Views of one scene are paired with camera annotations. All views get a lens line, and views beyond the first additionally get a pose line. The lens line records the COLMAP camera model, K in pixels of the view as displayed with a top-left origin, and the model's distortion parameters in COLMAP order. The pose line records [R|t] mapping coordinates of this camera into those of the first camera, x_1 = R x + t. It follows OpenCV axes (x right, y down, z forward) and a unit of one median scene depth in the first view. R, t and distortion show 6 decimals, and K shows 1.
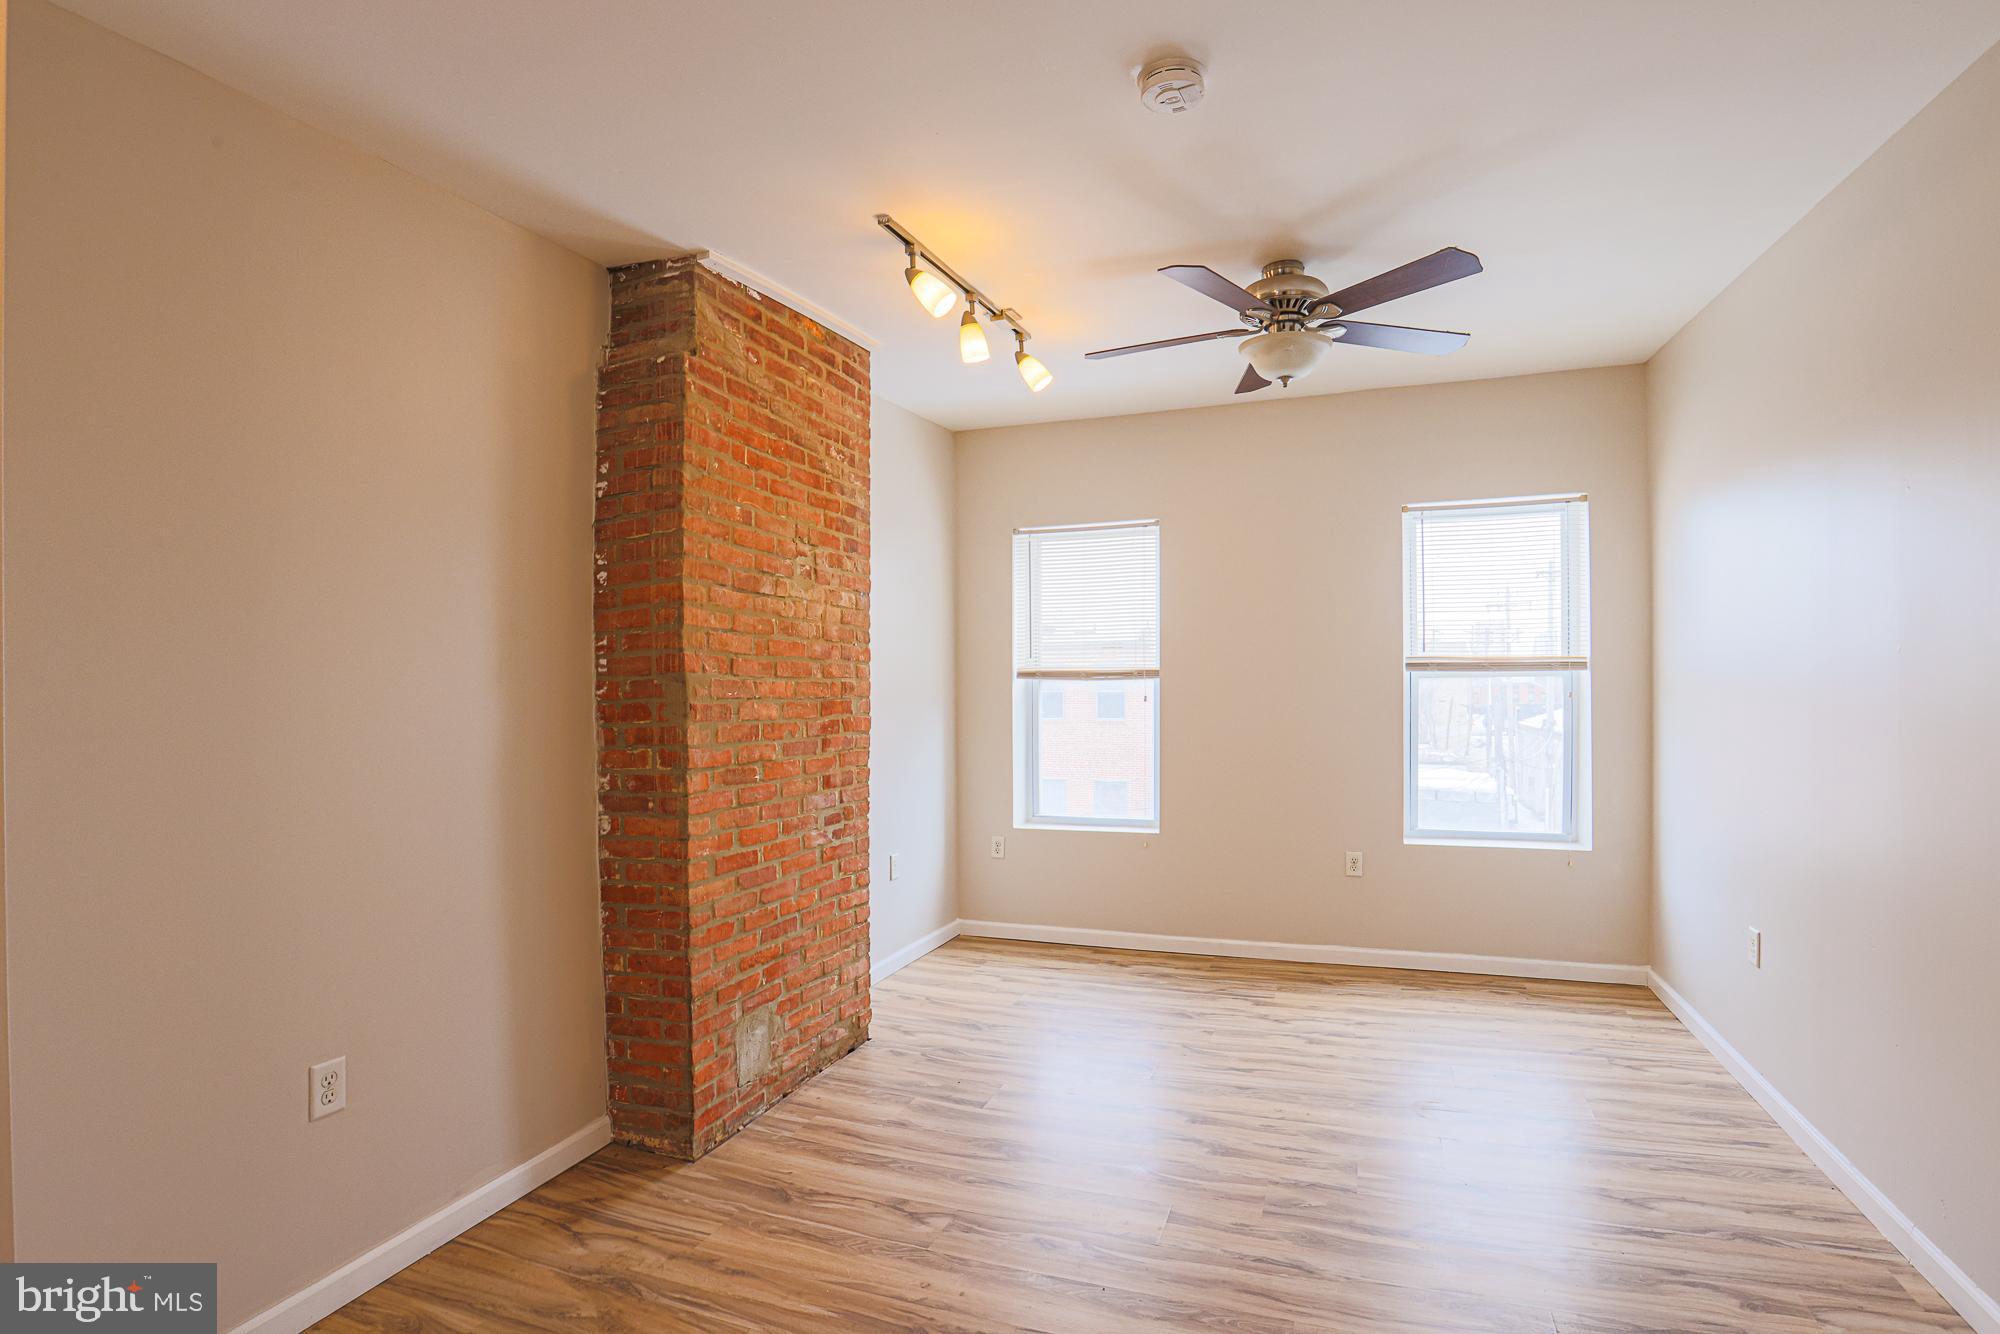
lens RADIAL K [[911.2, 0, 1002.6], [0, 911.2, 695.7], [0, 0, 1]] dist [-0.063147, 0.015848]
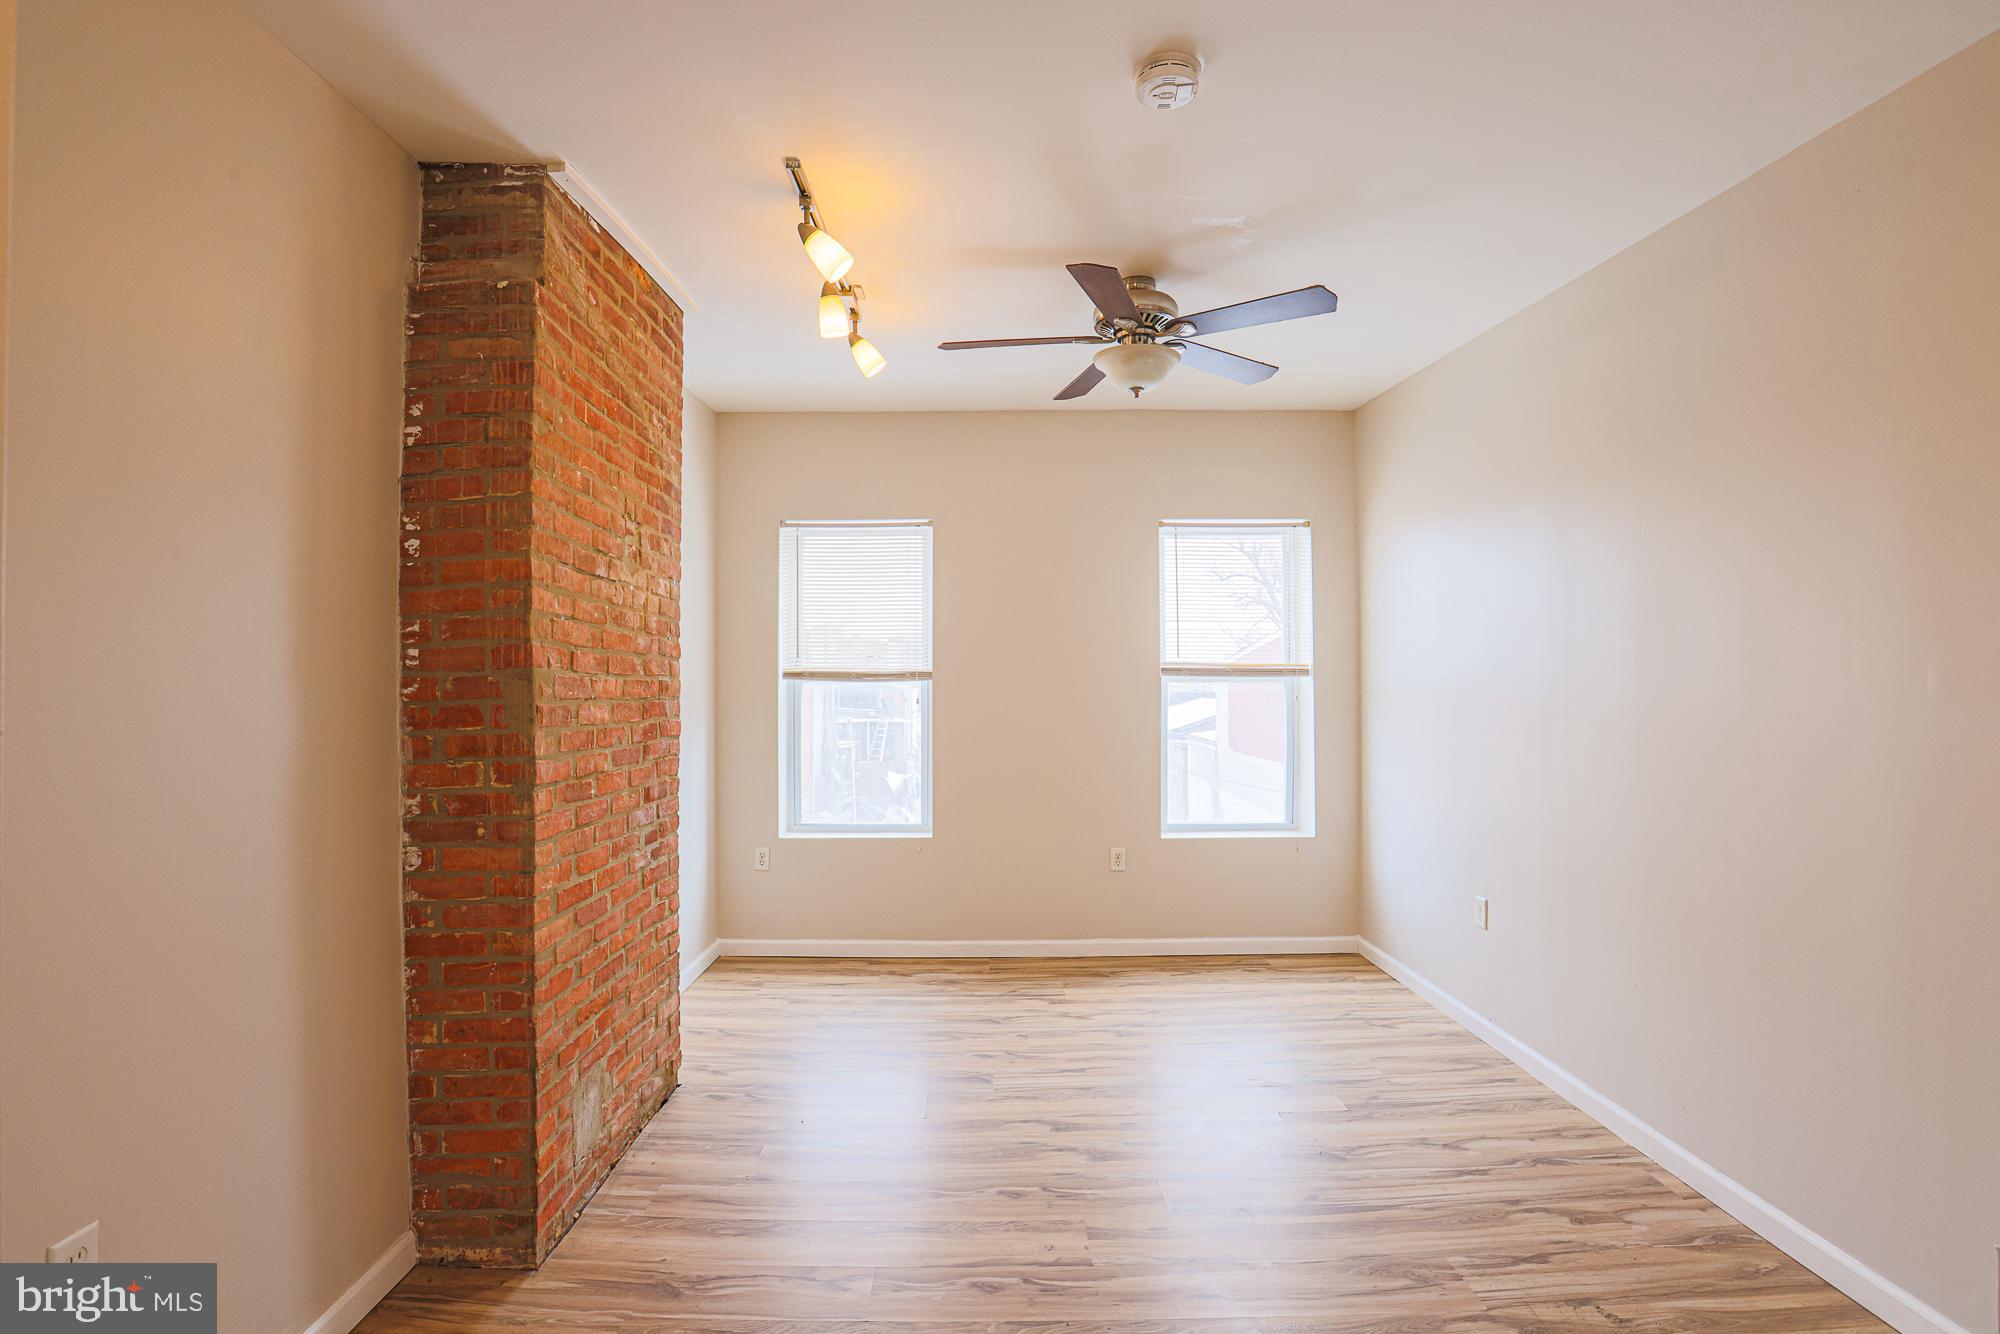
lens RADIAL K [[916.9, 0, 999.5], [0, 916.9, 679.1], [0, 0, 1]] dist [-0.049516, 0.010990]
pose [[0.945878, 0.007633, 0.324432, -0.184568], [-0.000997, 0.999787, -0.020614, 0.001248], [-0.324520, 0.019175, 0.945684, 0.073188]]
